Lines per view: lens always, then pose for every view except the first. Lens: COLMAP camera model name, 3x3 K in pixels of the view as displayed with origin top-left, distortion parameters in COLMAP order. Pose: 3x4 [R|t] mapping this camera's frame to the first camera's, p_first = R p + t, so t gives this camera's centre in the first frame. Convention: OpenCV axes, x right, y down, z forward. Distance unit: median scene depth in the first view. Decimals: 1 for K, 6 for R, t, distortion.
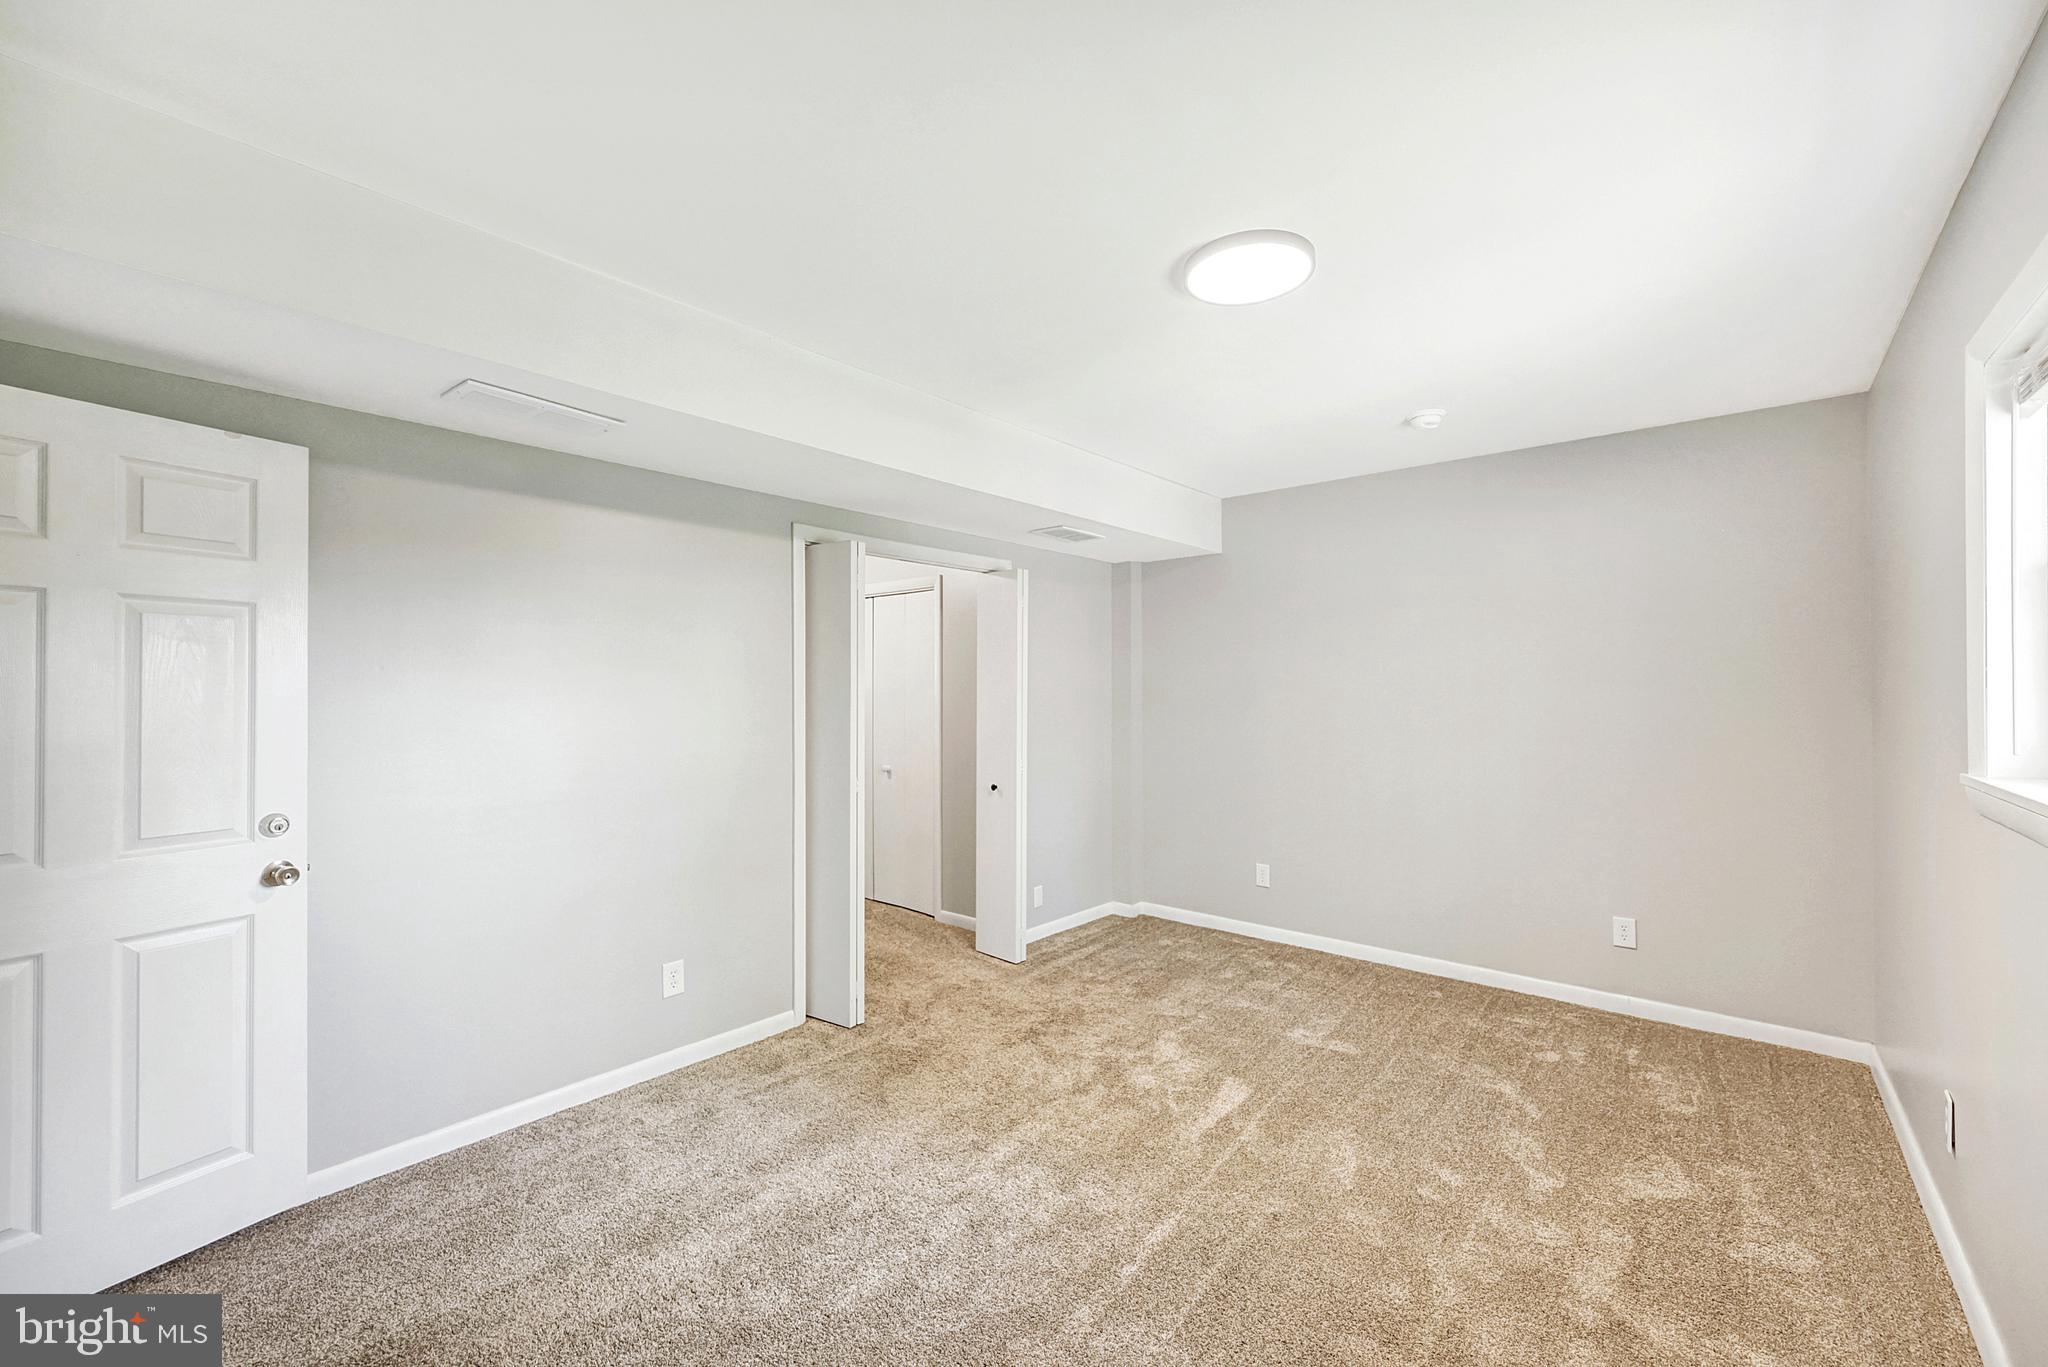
lens RADIAL K [[822.9, 0, 1032.1], [0, 822.9, 689.4], [0, 0, 1]] dist [0.000021, -0.000095]
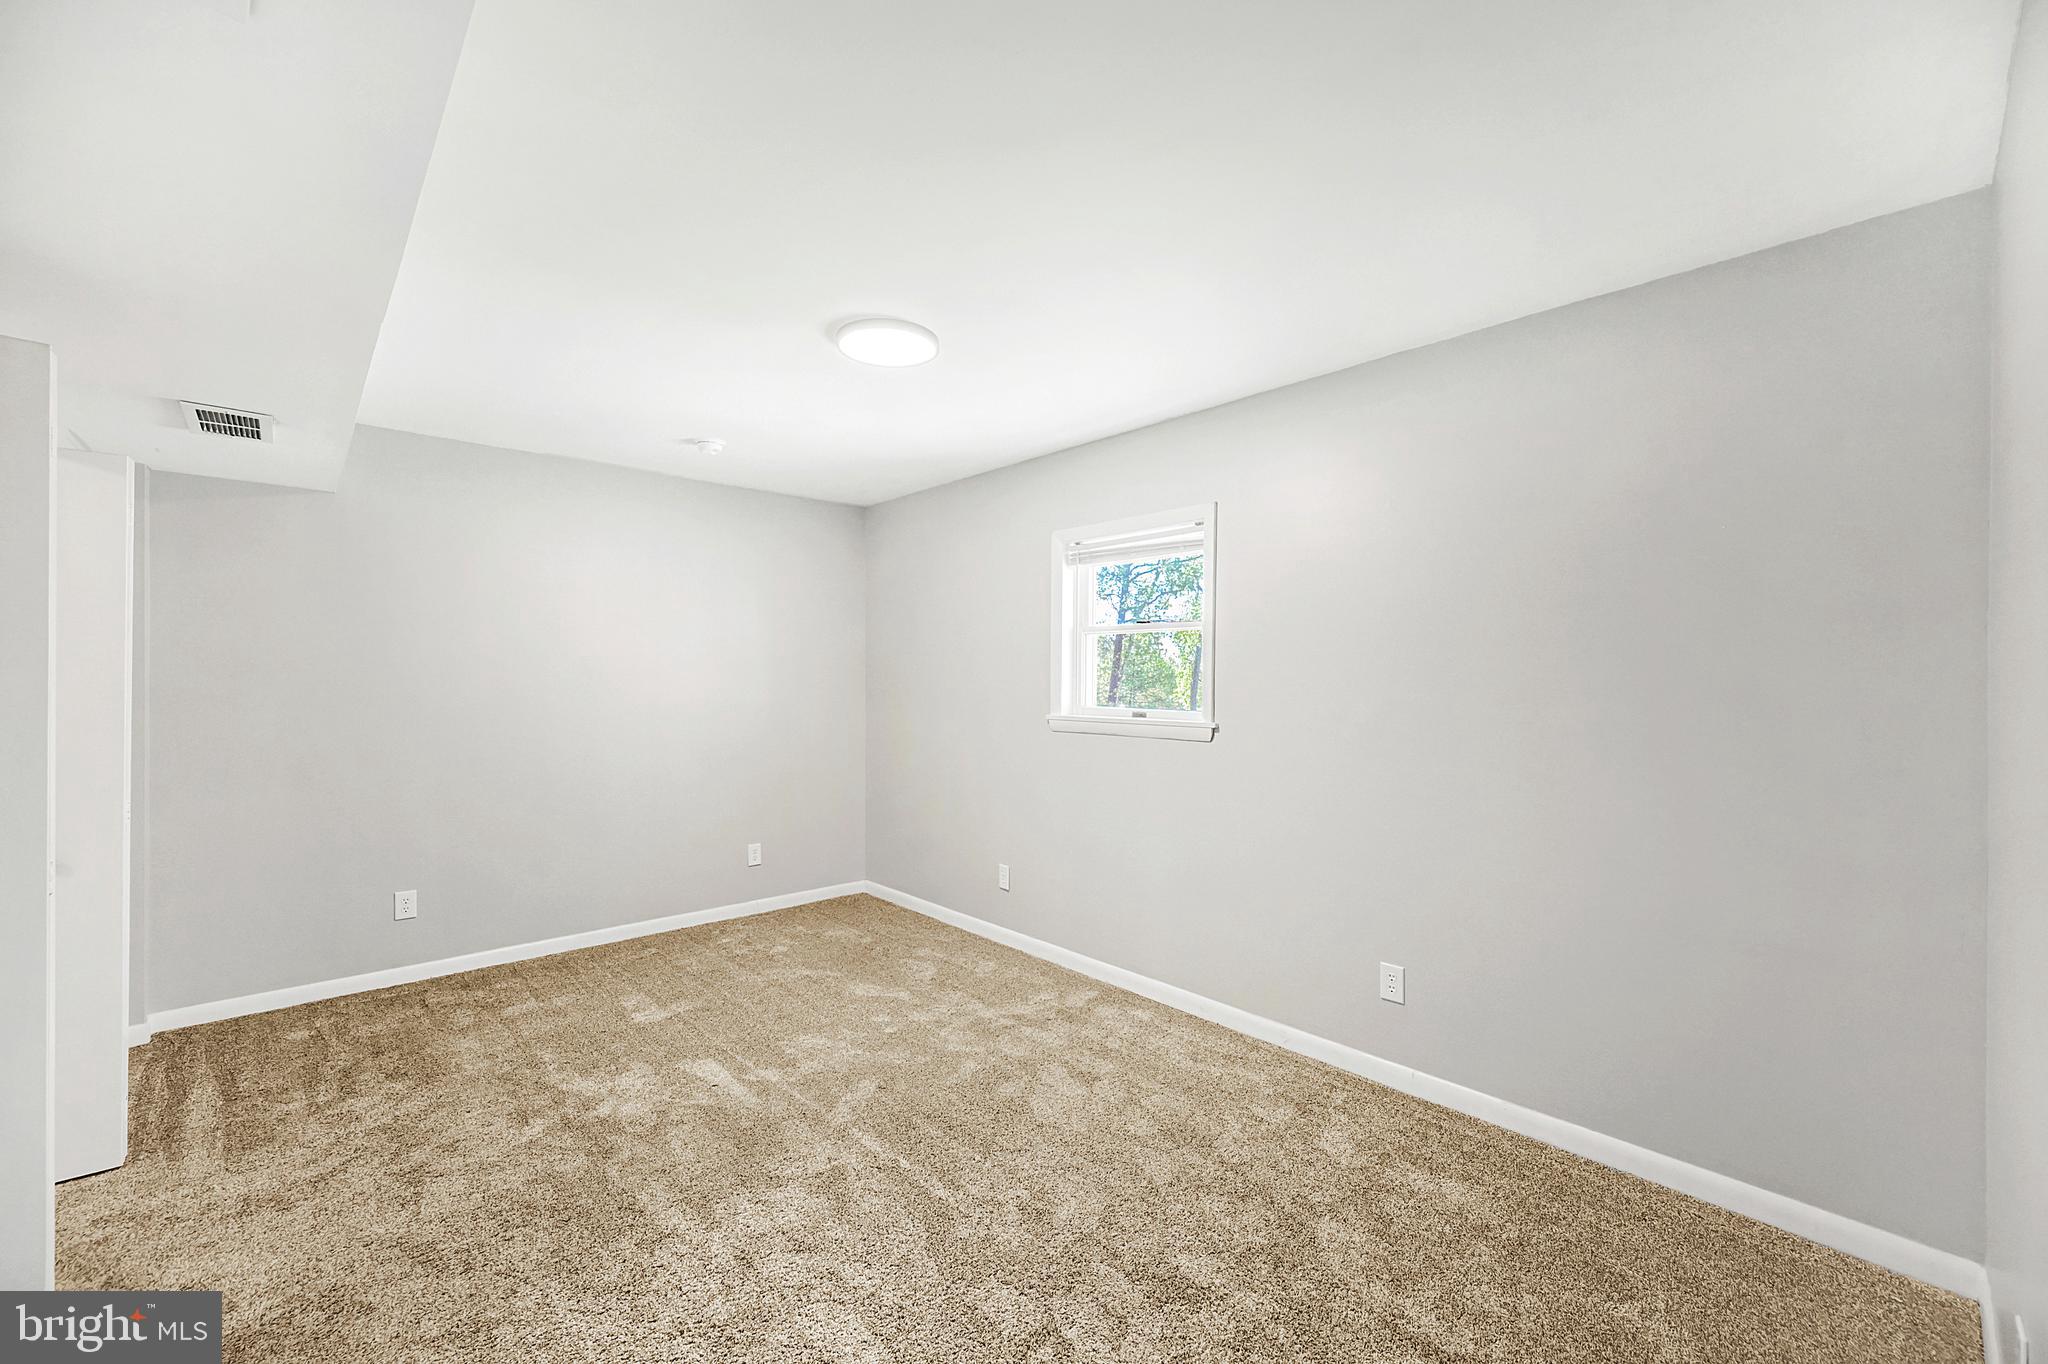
lens RADIAL K [[822.9, 0, 1033.7], [0, 822.9, 678.3], [0, 0, 1]] dist [0.000021, -0.000095]
pose [[0.117157, 0.001537, 0.993112, -0.620584], [-0.004240, 0.999990, -0.001047, 0.001994], [-0.993104, -0.004088, 0.117162, 0.402629]]
